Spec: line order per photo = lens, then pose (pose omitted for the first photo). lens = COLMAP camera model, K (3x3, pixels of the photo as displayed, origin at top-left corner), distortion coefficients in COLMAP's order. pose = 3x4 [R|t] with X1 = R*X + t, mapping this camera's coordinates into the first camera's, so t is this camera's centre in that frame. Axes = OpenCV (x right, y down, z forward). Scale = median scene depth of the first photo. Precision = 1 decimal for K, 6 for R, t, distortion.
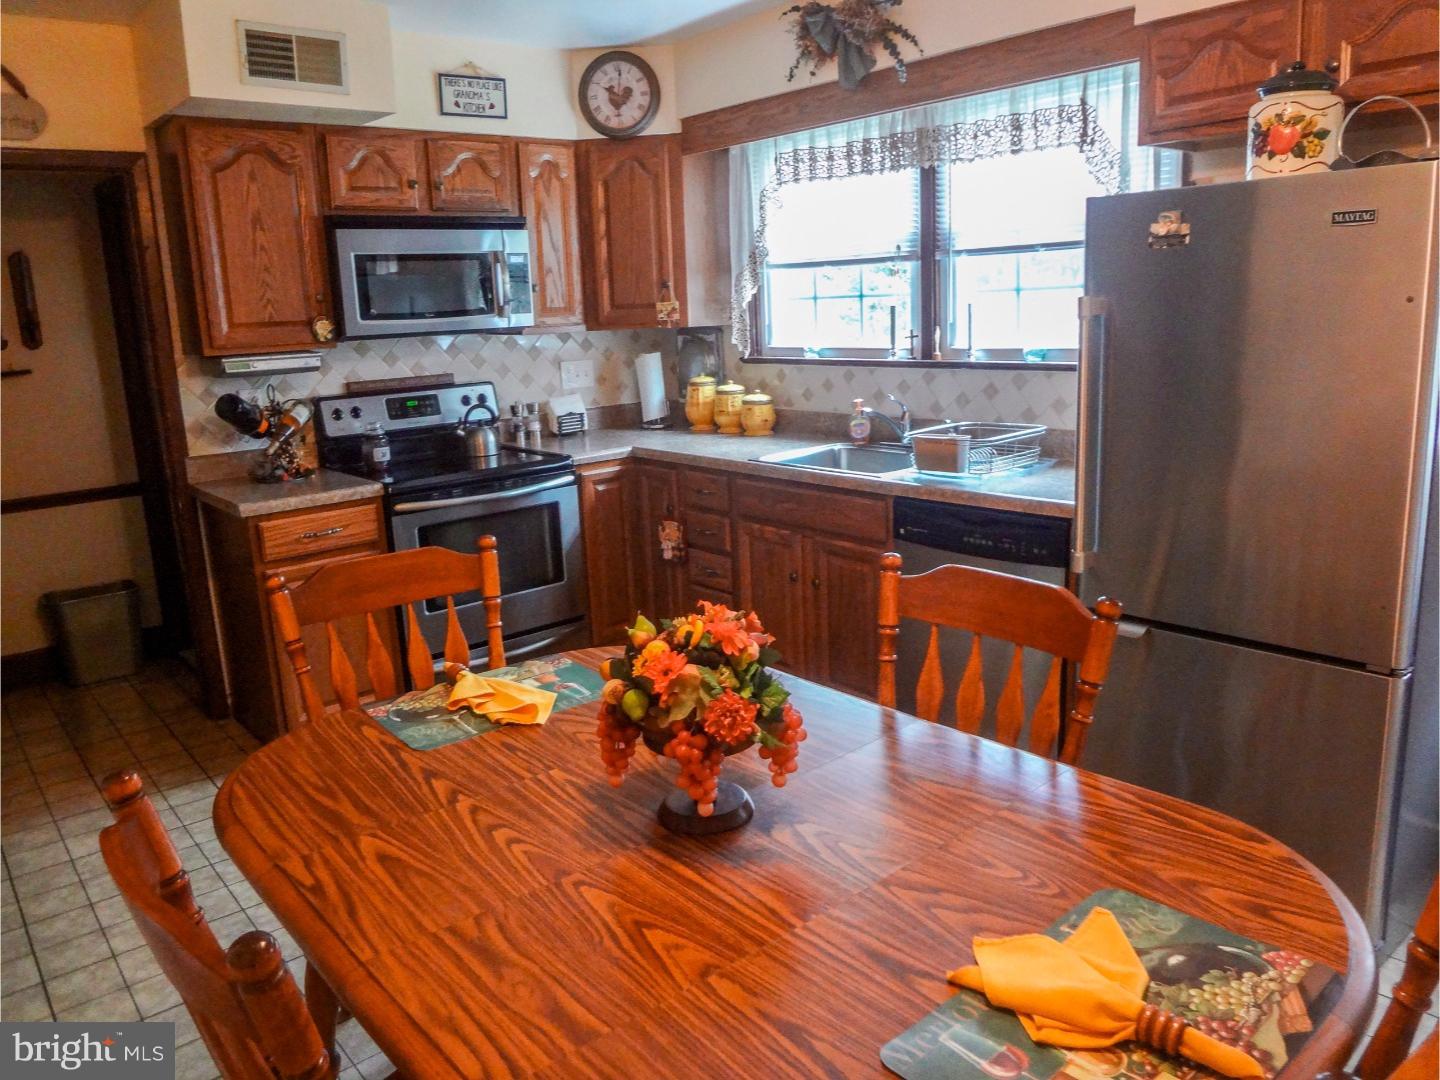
lens RADIAL K [[1080.7, 0, 711.9], [0, 1080.7, 538.5], [0, 0, 1]] dist [-0.025877, 0.001110]
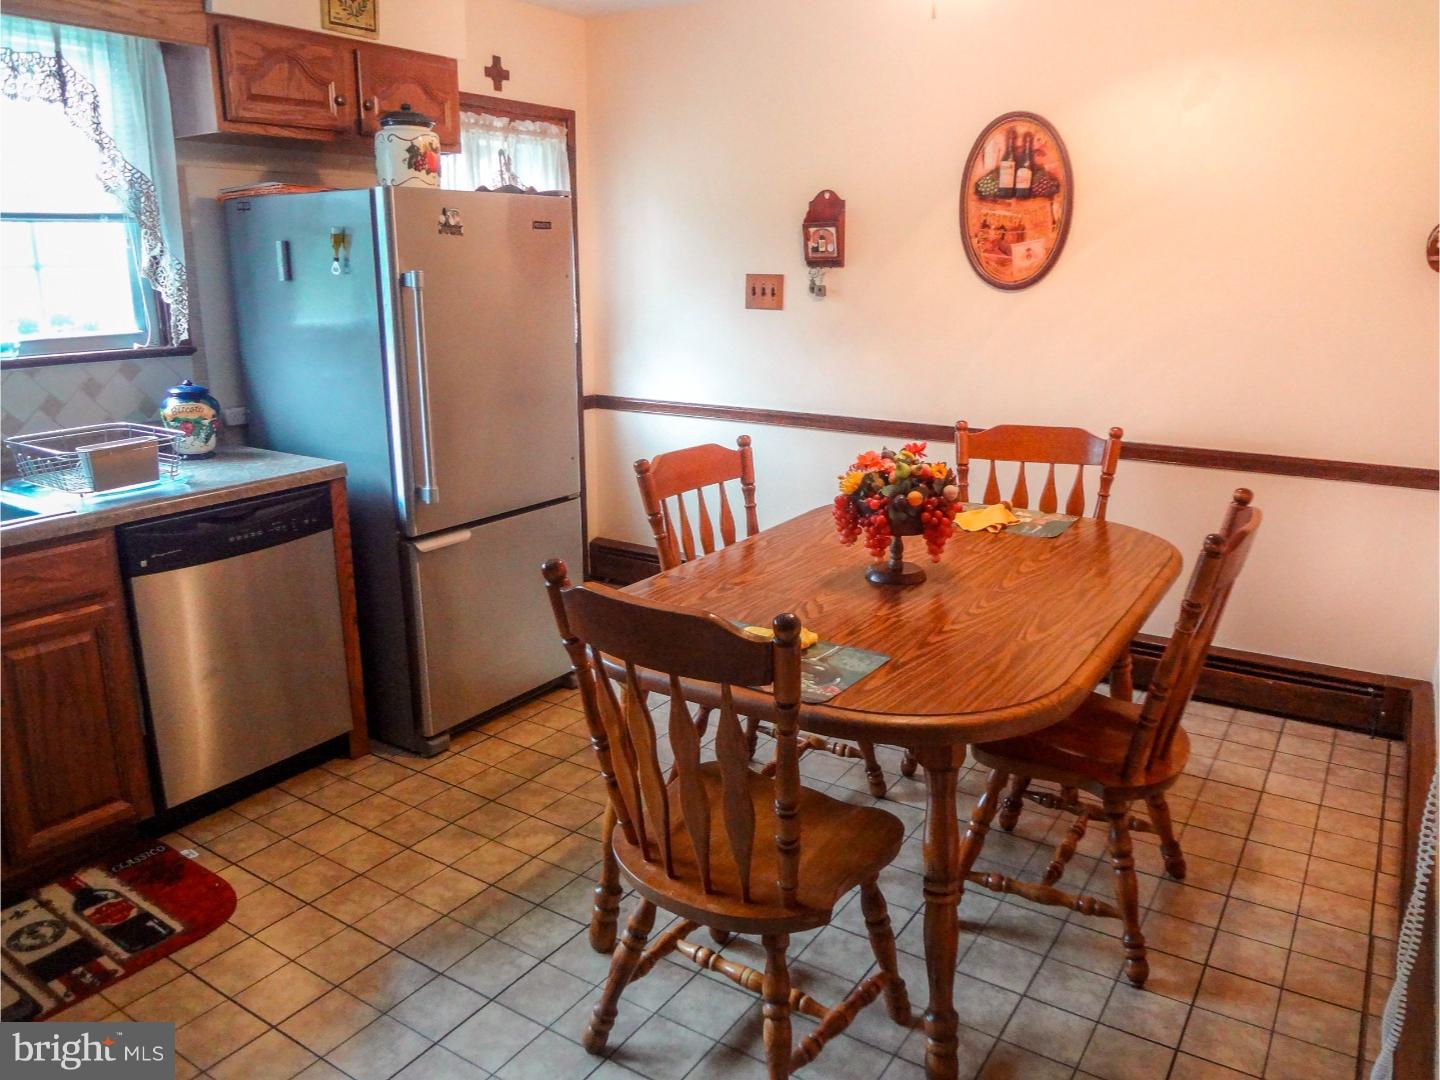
lens RADIAL K [[1080.7, 0, 711.2], [0, 1080.7, 537.4], [0, 0, 1]] dist [-0.025877, 0.001110]
pose [[-0.309137, -0.195798, 0.930644, -1.162523], [0.220909, 0.937026, 0.270521, -0.245861], [-0.925005, 0.289216, -0.246415, 1.340064]]
